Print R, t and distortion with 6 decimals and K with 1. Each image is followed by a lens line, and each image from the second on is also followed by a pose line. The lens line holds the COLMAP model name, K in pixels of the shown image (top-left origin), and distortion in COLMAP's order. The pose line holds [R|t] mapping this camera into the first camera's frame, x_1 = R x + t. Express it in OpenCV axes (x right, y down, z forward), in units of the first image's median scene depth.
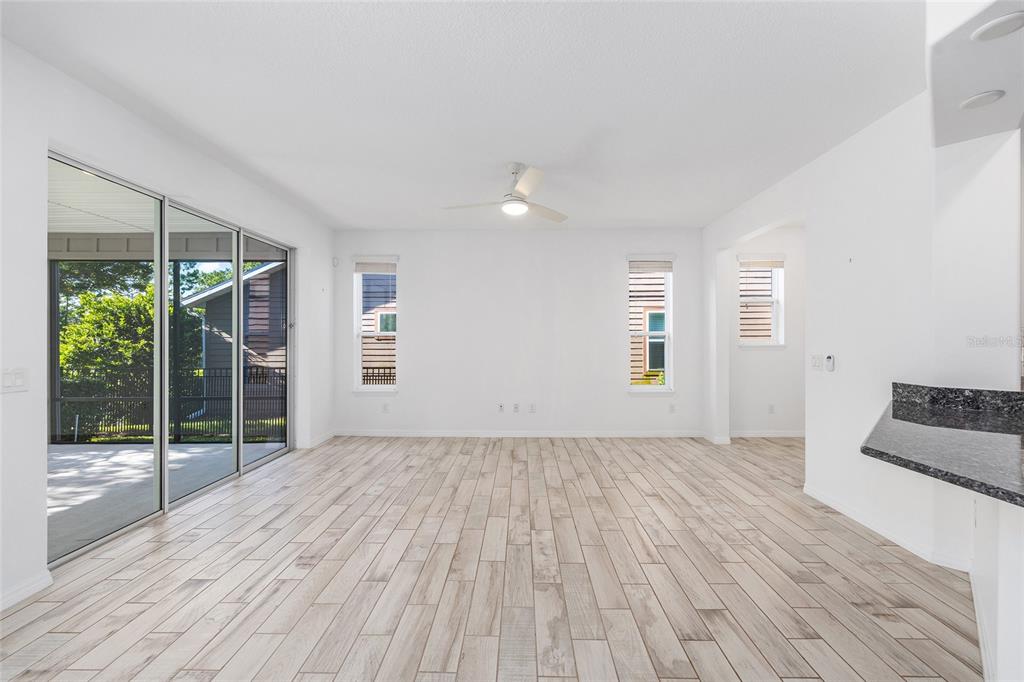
lens RADIAL K [[409.5, 0, 514.2], [0, 409.5, 340.4], [0, 0, 1]] dist [-0.003362, -0.000062]
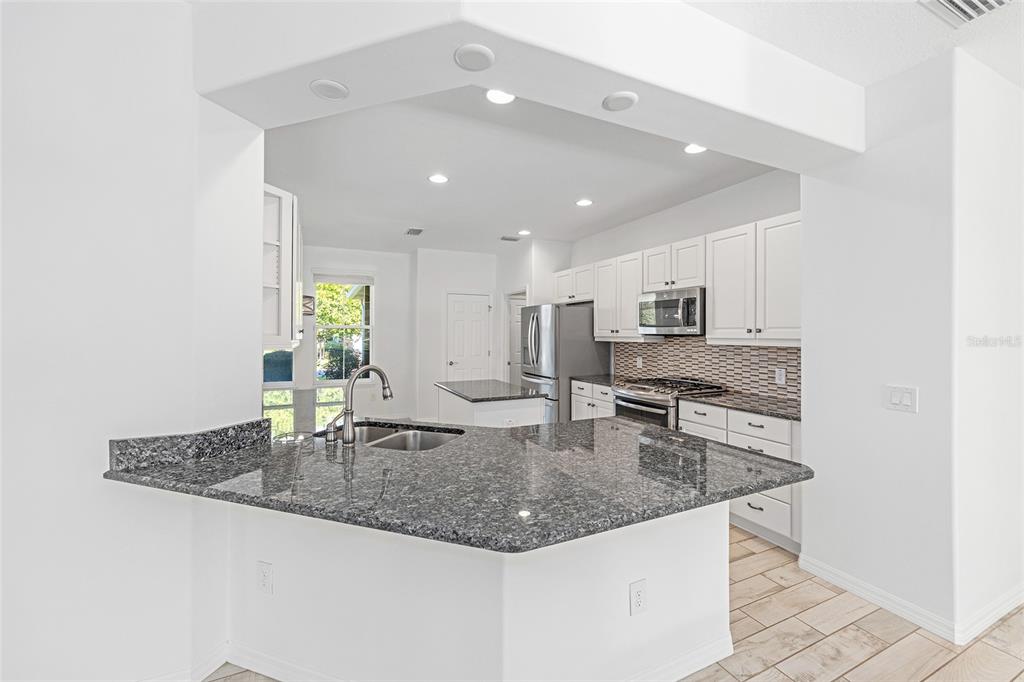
lens RADIAL K [[414.9, 0, 514.4], [0, 414.9, 334.3], [0, 0, 1]] dist [-0.000006, 0.000122]
pose [[-0.440740, 0.003172, 0.897629, 0.114865], [0.001951, 0.999995, -0.002576, -0.045346], [-0.897633, 0.000616, -0.440744, 0.679672]]
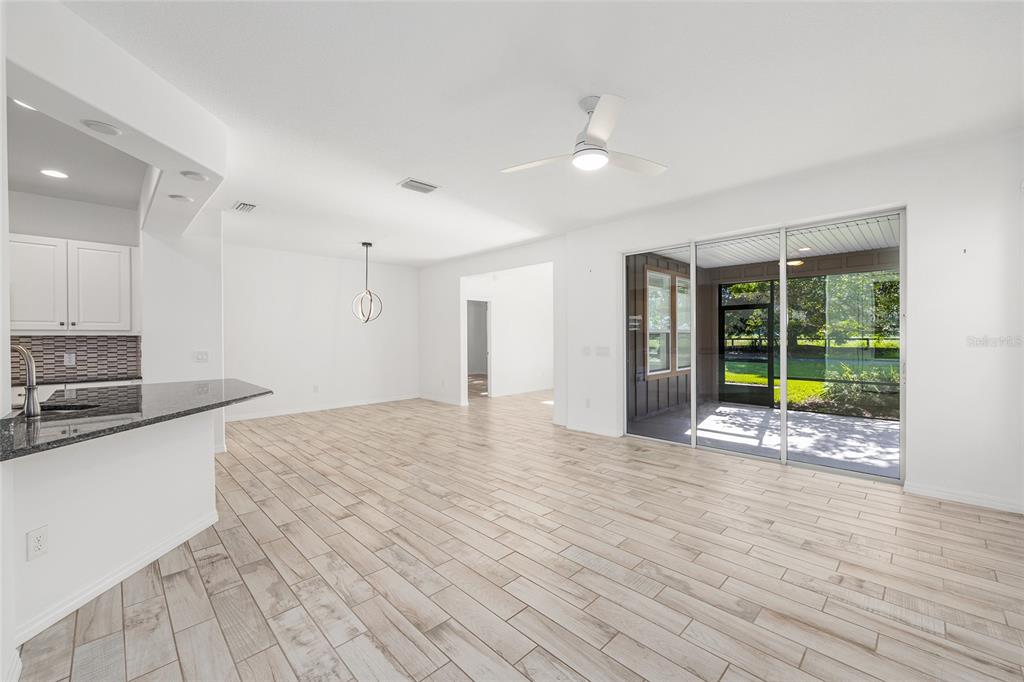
lens RADIAL K [[409.5, 0, 514.2], [0, 409.5, 340.4], [0, 0, 1]] dist [-0.003362, -0.000062]
pose [[-0.696761, 0.012513, -0.717194, 0.766007], [0.006388, 0.999916, 0.011239, -0.005133], [0.717275, 0.003250, -0.696783, 1.706582]]
